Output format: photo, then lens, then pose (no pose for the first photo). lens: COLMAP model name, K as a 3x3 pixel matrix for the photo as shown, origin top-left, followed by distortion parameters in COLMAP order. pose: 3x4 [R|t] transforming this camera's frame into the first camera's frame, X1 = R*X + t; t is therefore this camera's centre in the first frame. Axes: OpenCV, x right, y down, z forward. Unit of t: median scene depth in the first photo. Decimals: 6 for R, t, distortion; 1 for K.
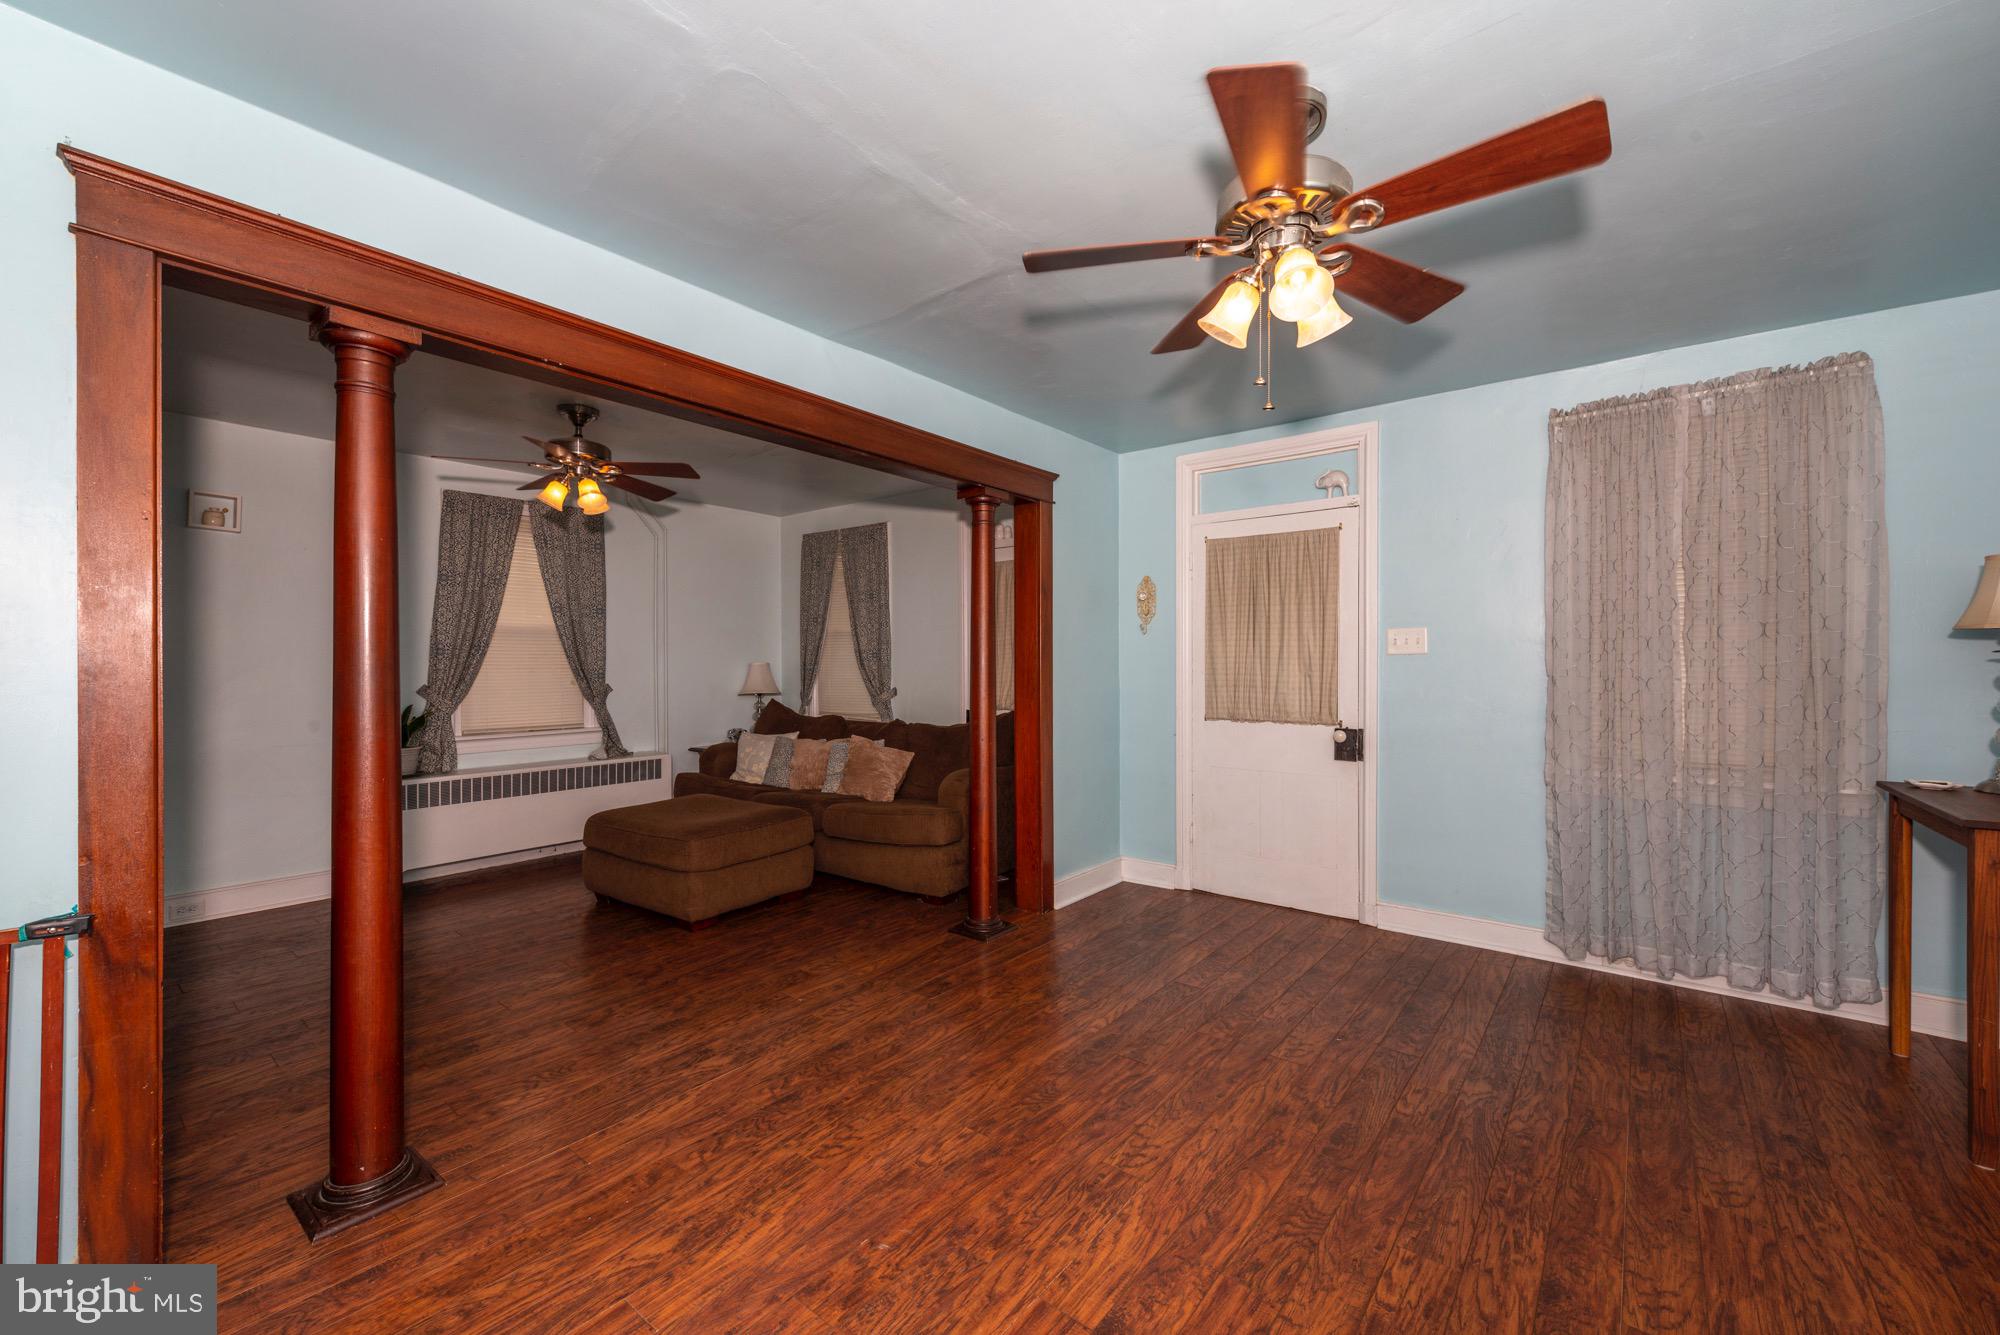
lens RADIAL K [[793.3, 0, 1000.0], [0, 793.3, 667.5], [0, 0, 1]] dist [0.009653, -0.000519]
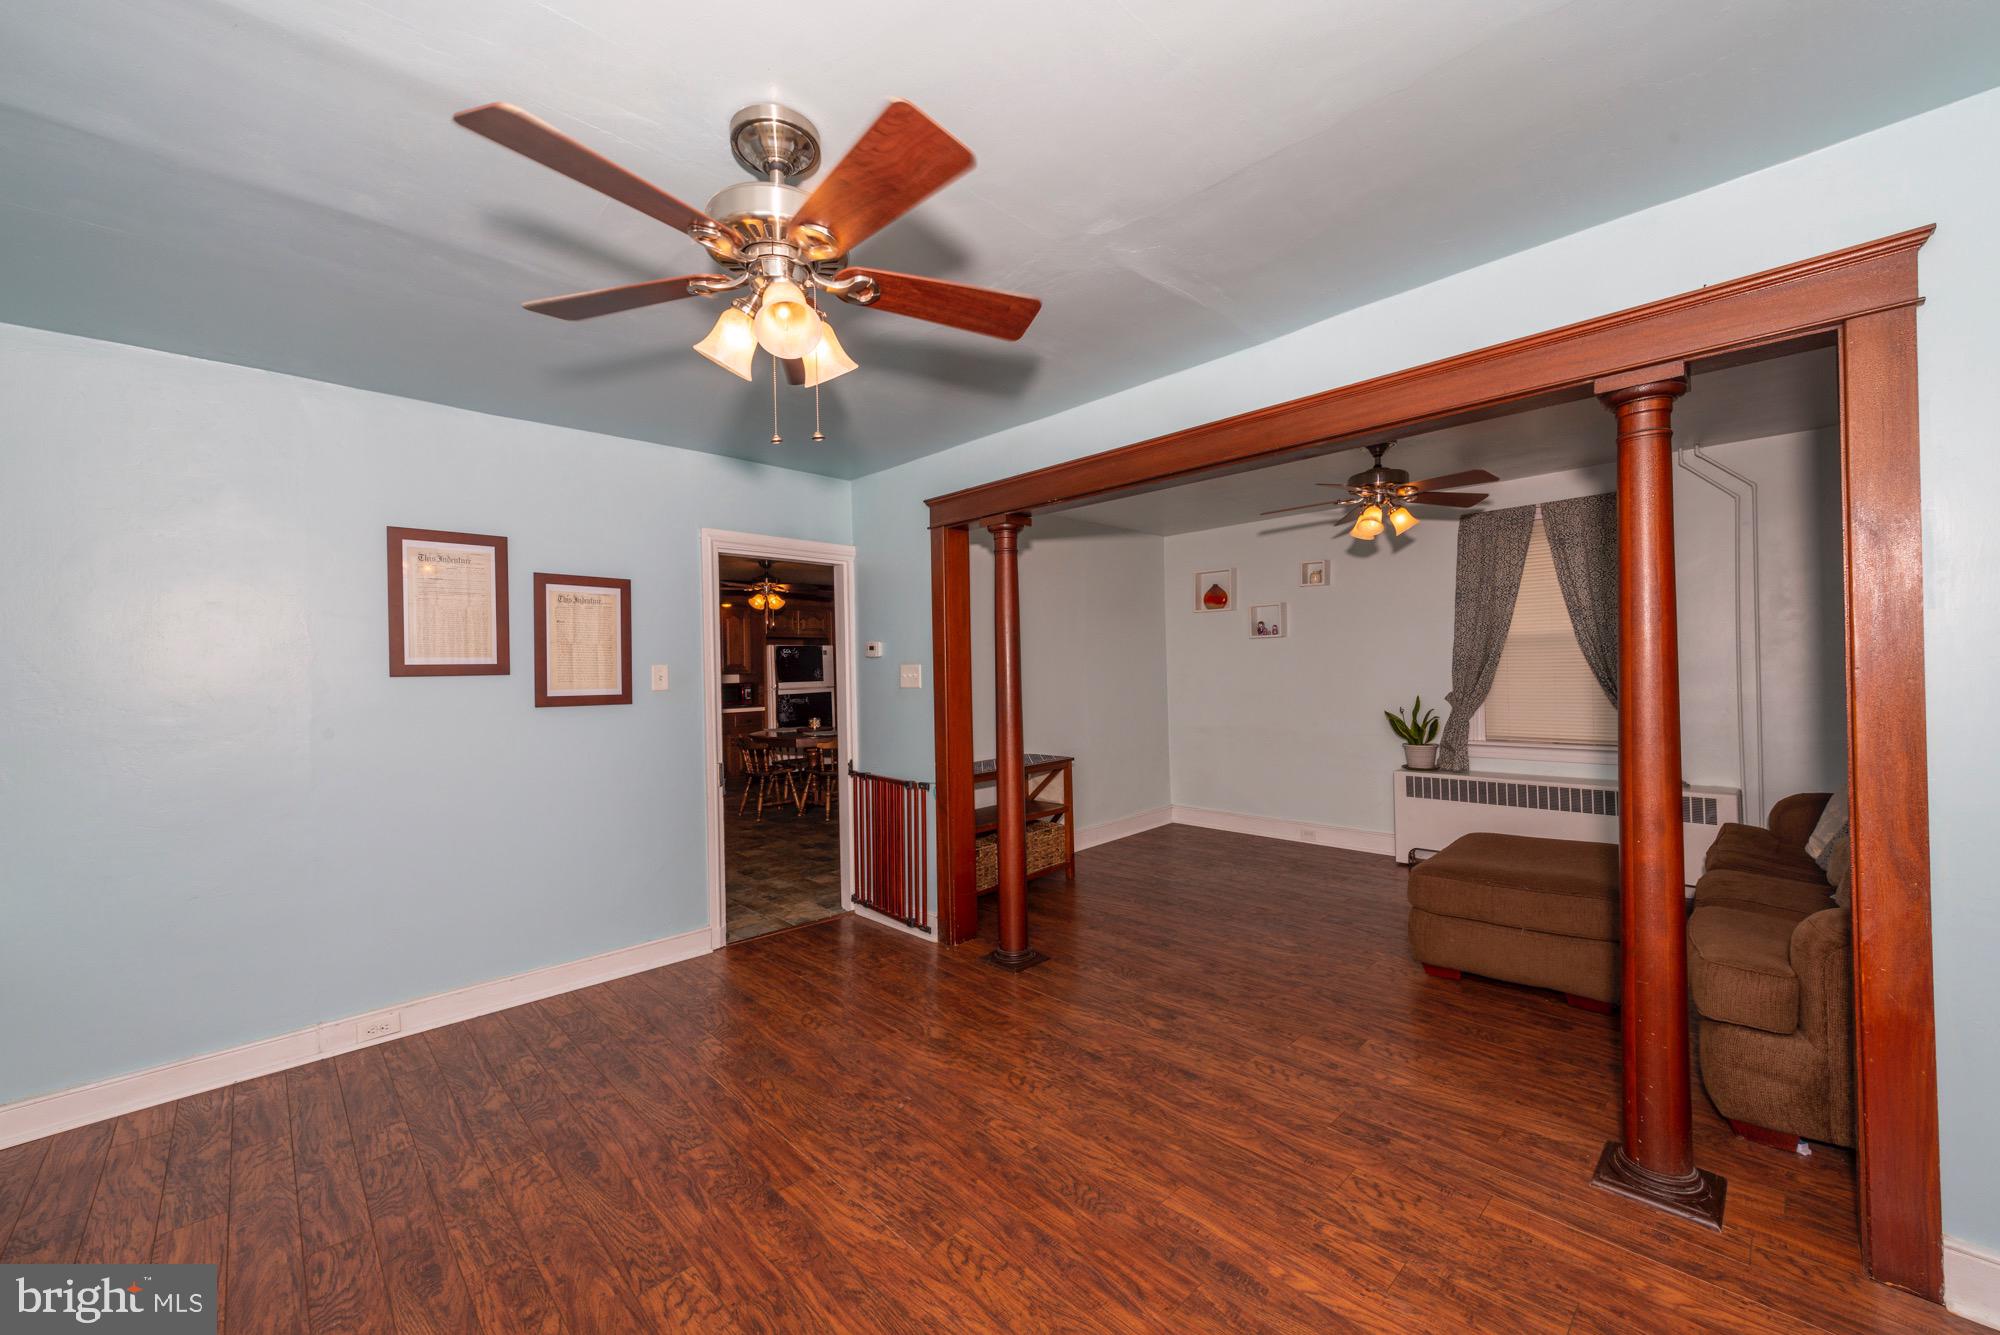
lens RADIAL K [[776.1, 0, 1004.5], [0, 776.1, 666.7], [0, 0, 1]] dist [0.008504, -0.000728]
pose [[-0.121629, 0.001925, -0.992574, 0.549476], [0.017757, 0.999842, -0.000237, -0.030745], [0.992417, -0.017654, -0.121644, 0.610477]]
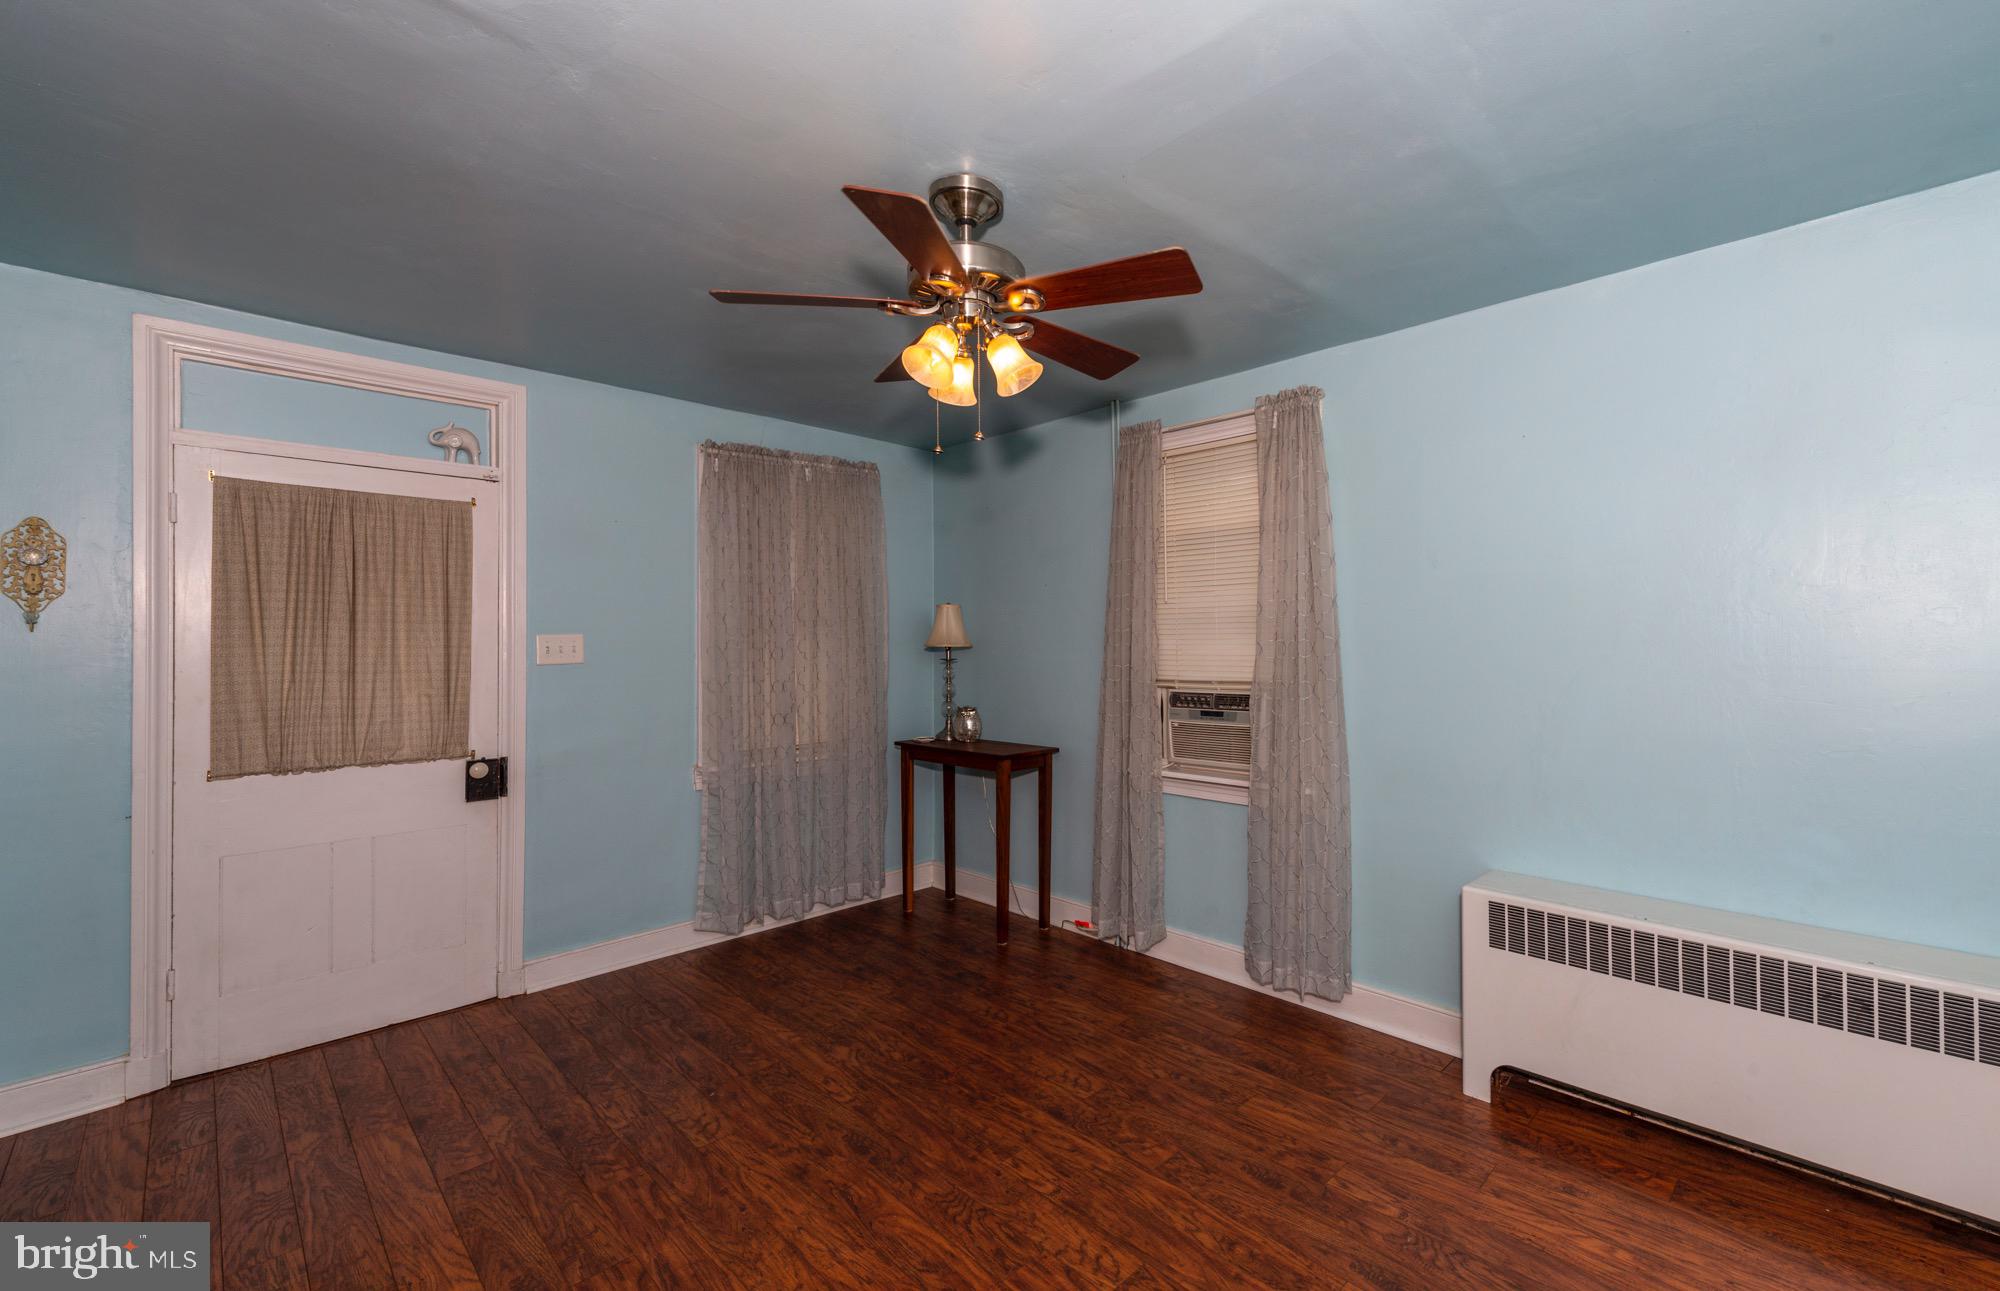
lens RADIAL K [[833.6, 0, 1085.5], [0, 833.6, 638.1], [0, 0, 1]] dist [0.002741, -0.000018]
pose [[0.082253, 0.006872, 0.996588, -0.343571], [0.009402, 0.999926, -0.007671, -0.031766], [-0.996567, 0.010001, 0.082182, 0.335338]]
